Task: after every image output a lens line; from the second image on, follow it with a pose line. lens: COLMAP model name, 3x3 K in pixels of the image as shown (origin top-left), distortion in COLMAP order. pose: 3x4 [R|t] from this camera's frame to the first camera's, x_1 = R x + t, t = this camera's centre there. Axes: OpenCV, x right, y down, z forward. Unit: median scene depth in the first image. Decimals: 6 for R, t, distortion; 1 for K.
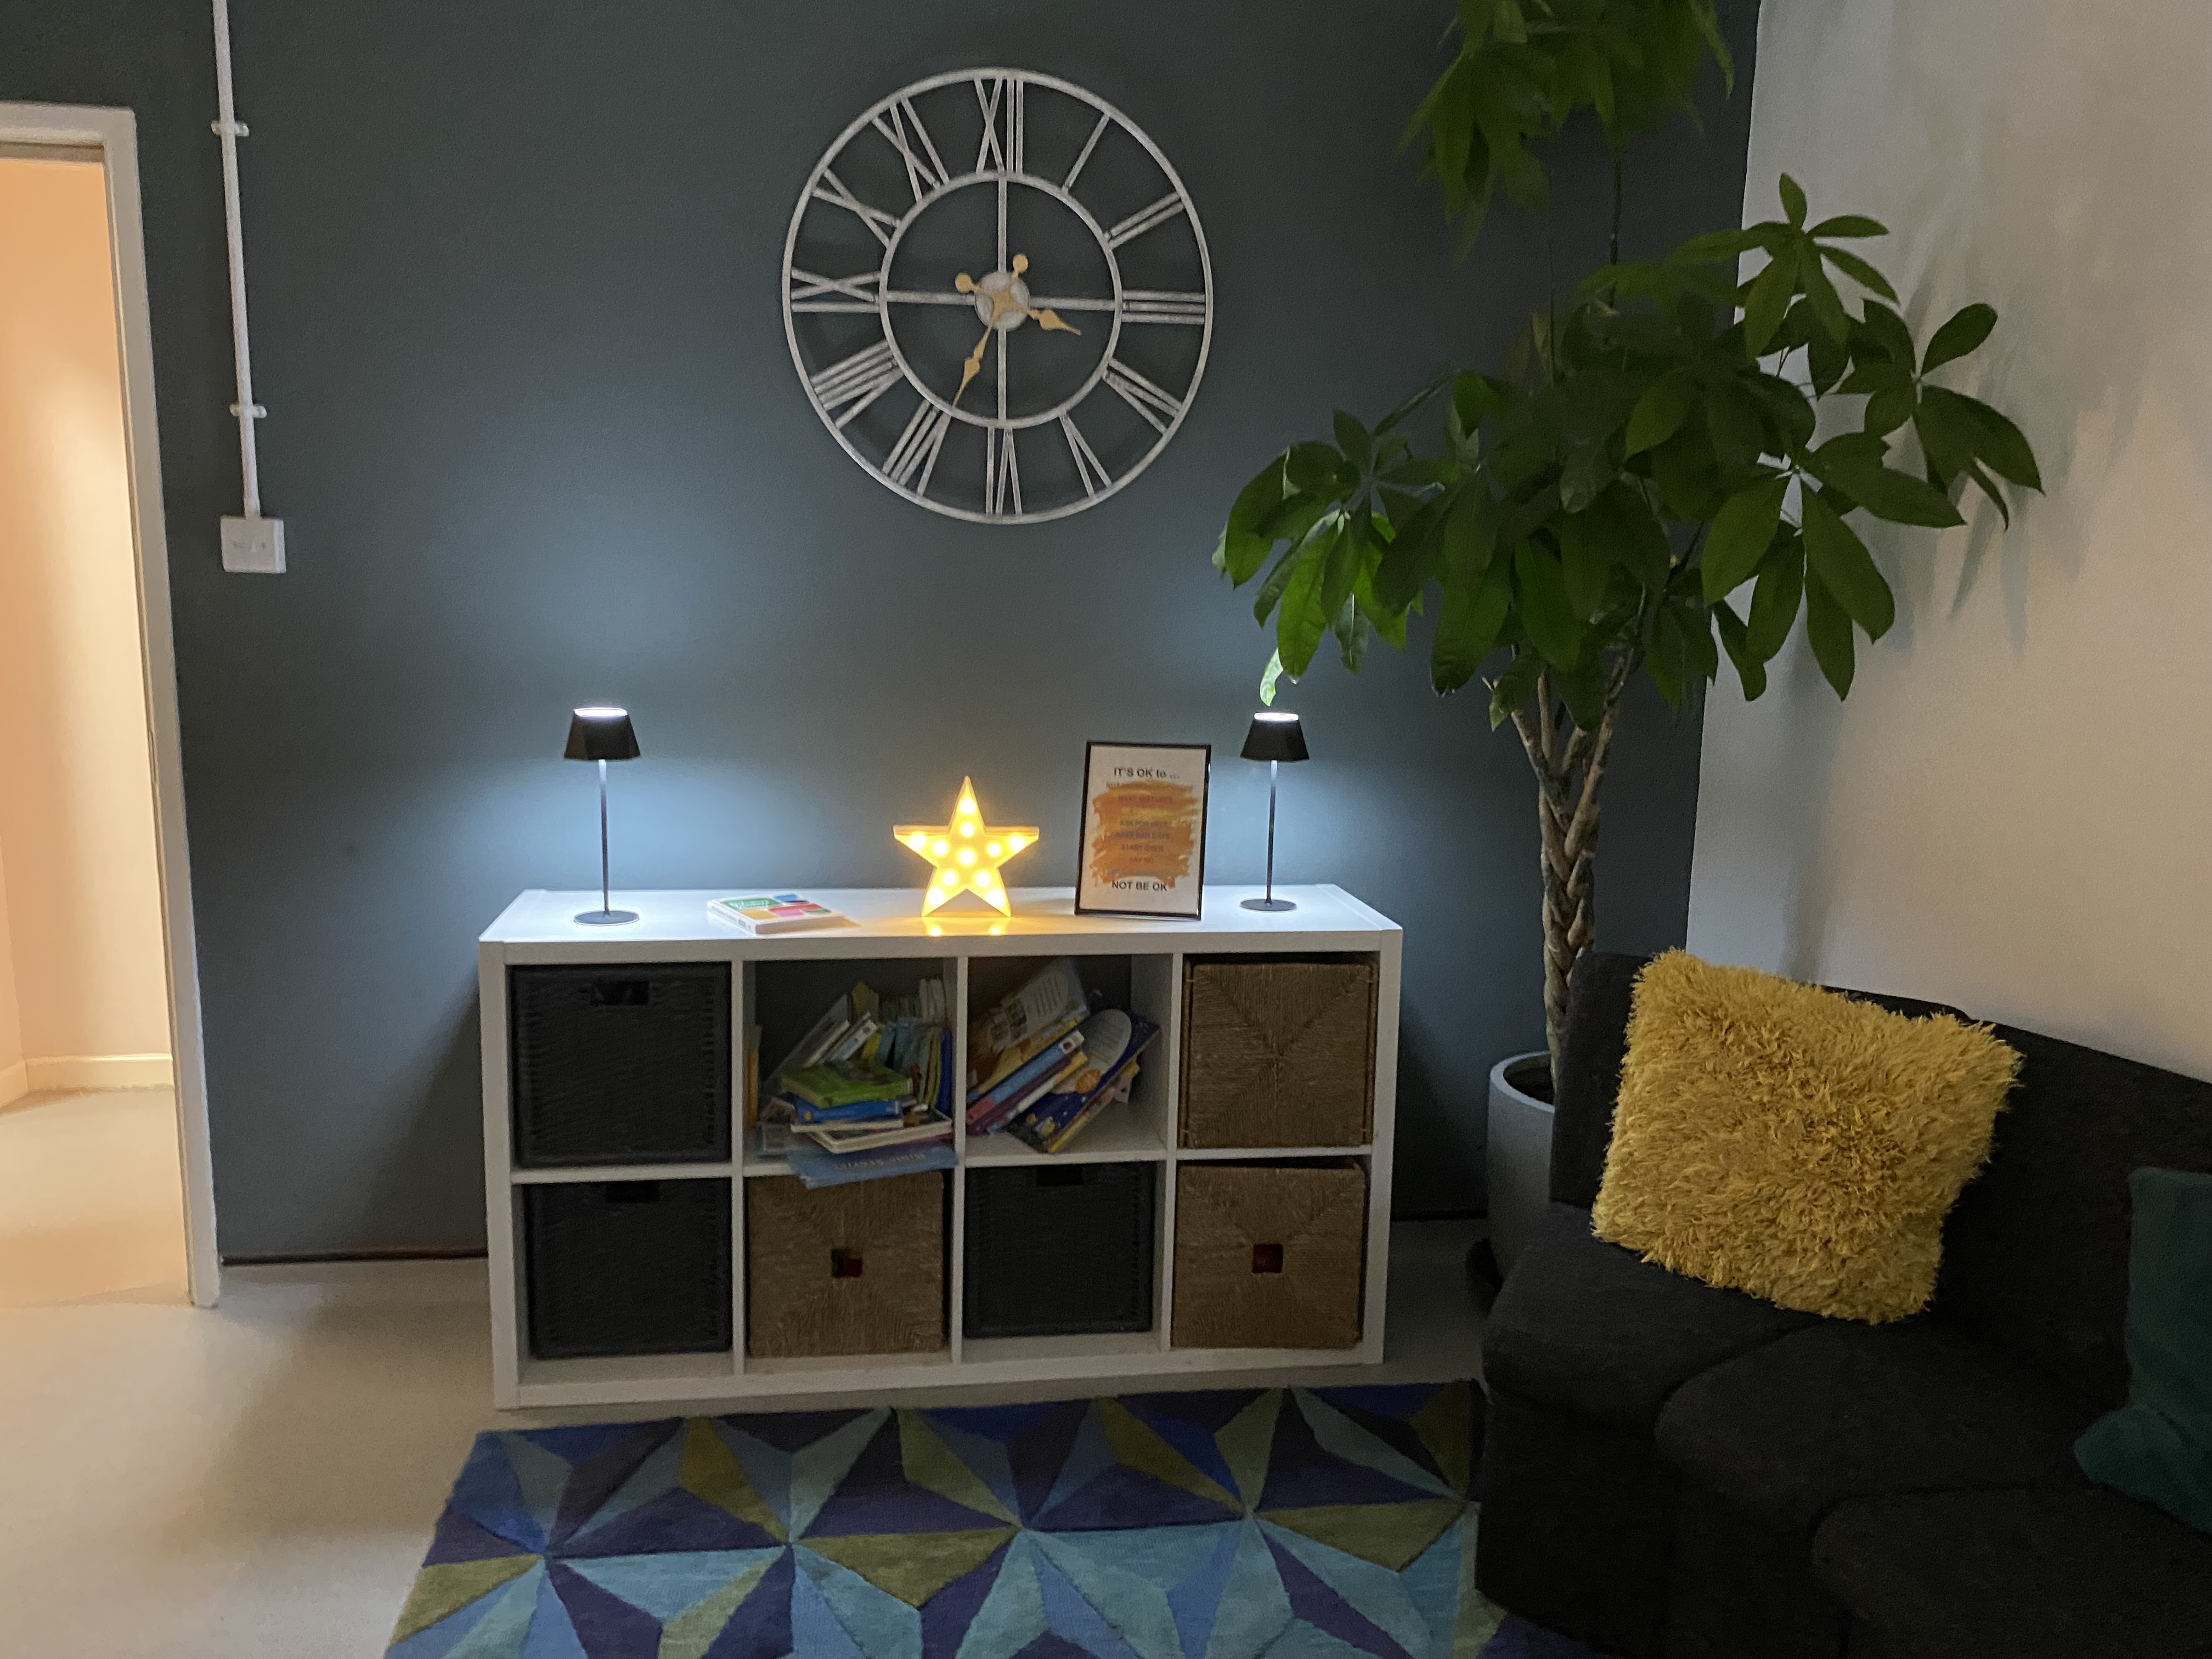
lens RADIAL K [[1701.8, 0, 1059.1], [0, 1701.8, 878.1], [0, 0, 1]] dist [-0.001779, -0.003561]
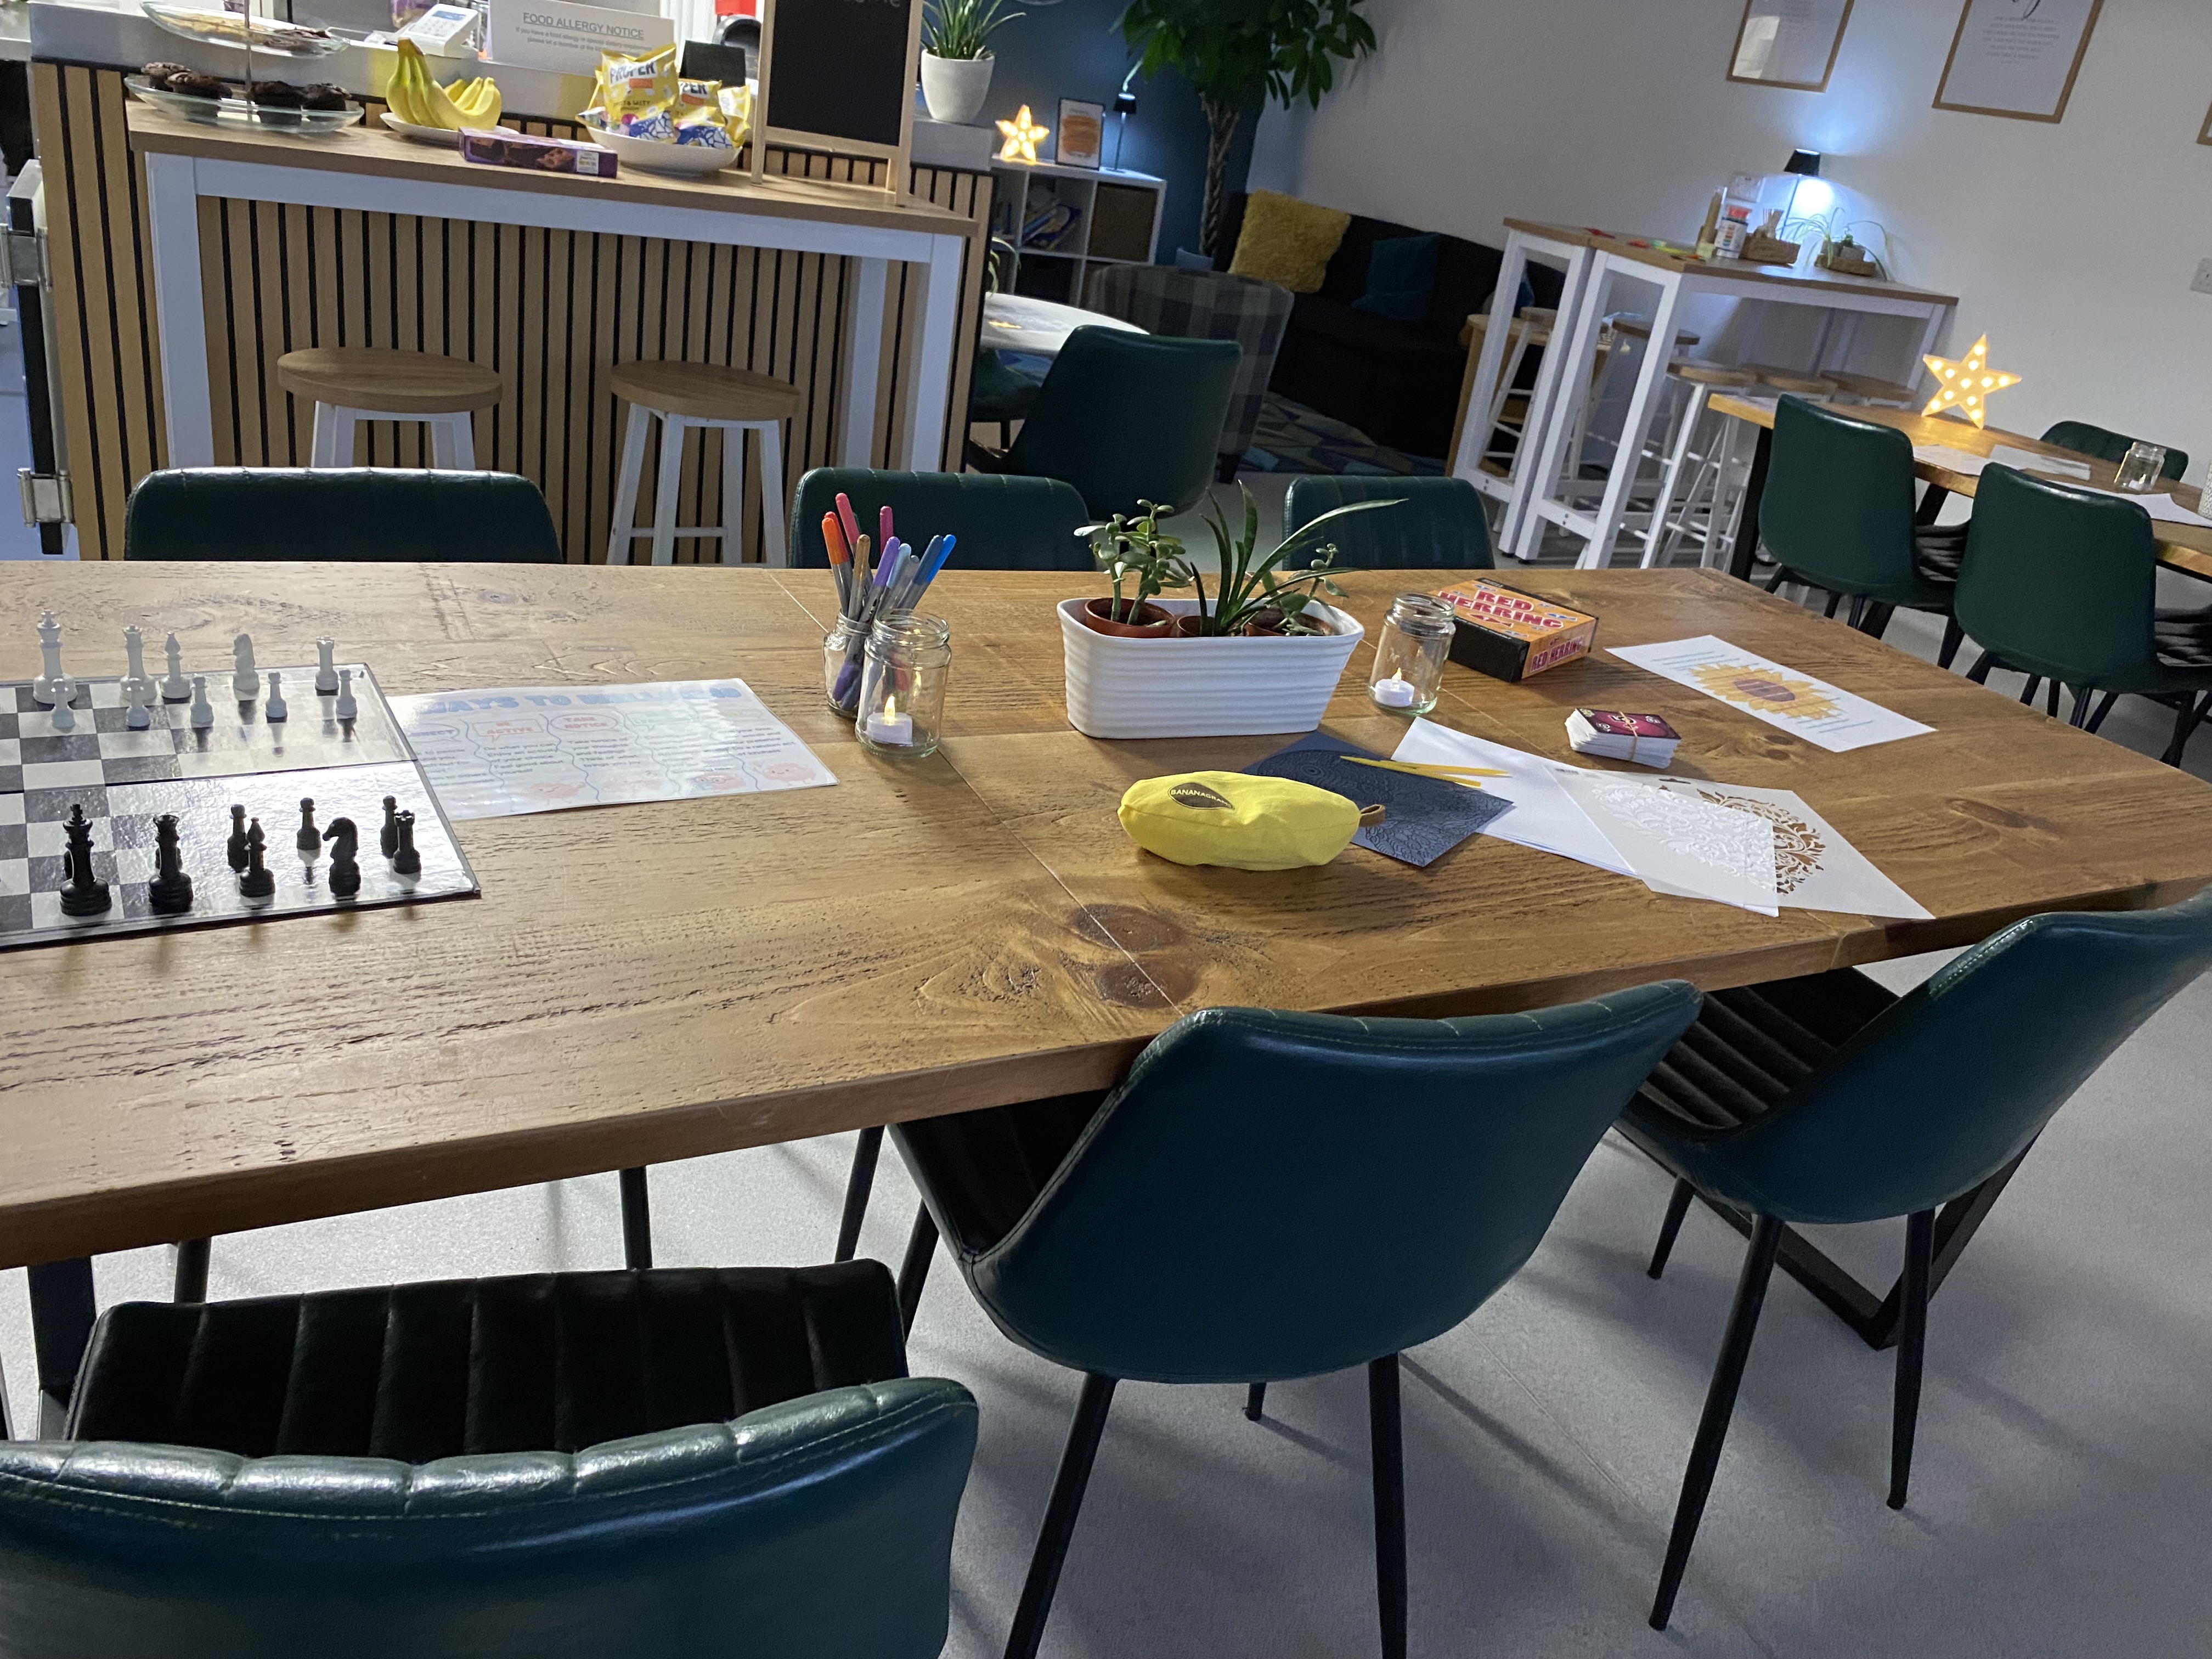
lens RADIAL K [[1701.8, 0, 1107.9], [0, 1701.8, 828.7], [0, 0, 1]] dist [-0.001779, -0.003561]
pose [[0.929101, -0.029026, 0.368686, -0.990567], [-0.078165, 0.958982, 0.272476, 0.306289], [-0.361472, -0.281976, 0.888722, -1.843037]]
